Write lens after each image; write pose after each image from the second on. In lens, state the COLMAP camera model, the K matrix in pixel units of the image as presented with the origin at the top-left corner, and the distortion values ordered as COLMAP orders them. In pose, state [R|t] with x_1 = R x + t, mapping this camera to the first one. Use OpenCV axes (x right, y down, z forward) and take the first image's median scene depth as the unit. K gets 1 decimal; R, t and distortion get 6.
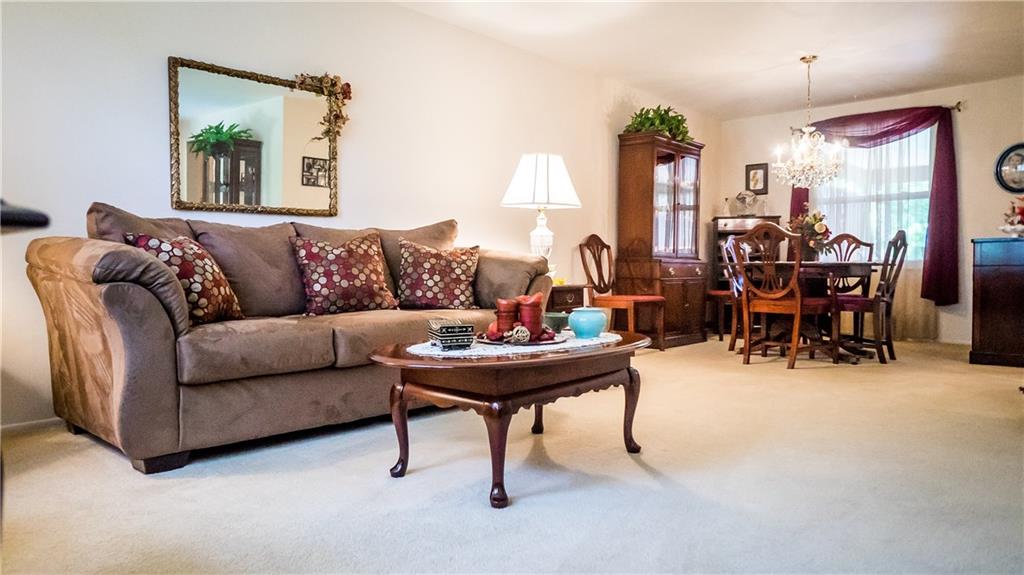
lens RADIAL K [[693.1, 0, 506.9], [0, 693.1, 285.0], [0, 0, 1]] dist [-0.065853, 0.064953]
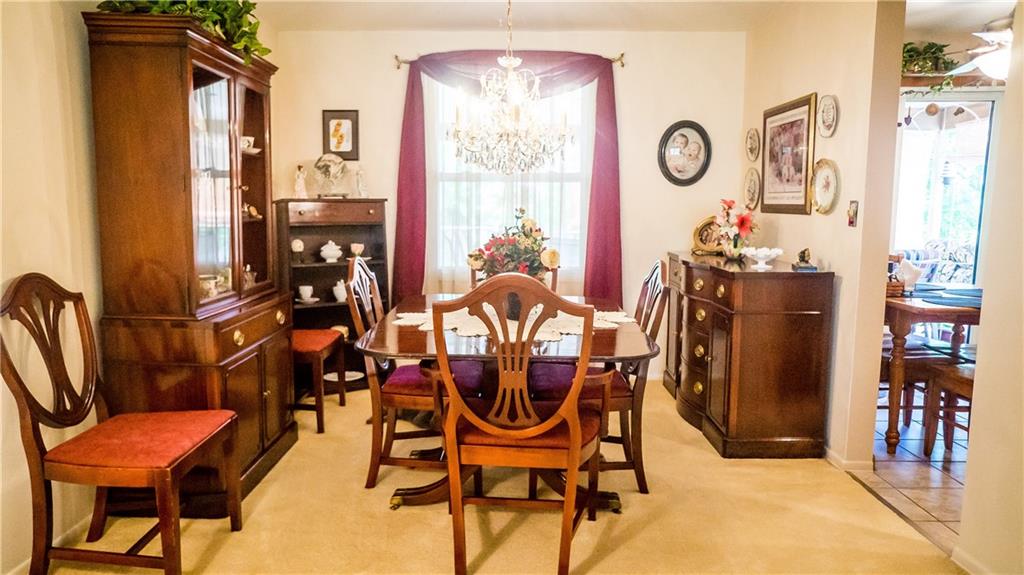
lens RADIAL K [[693.1, 0, 513.1], [0, 693.1, 294.9], [0, 0, 1]] dist [-0.065853, 0.064953]
pose [[0.745724, -0.078481, 0.661617, 0.071755], [0.005549, 0.993735, 0.111623, -0.097059], [-0.666232, -0.079568, 0.741488, 0.523910]]
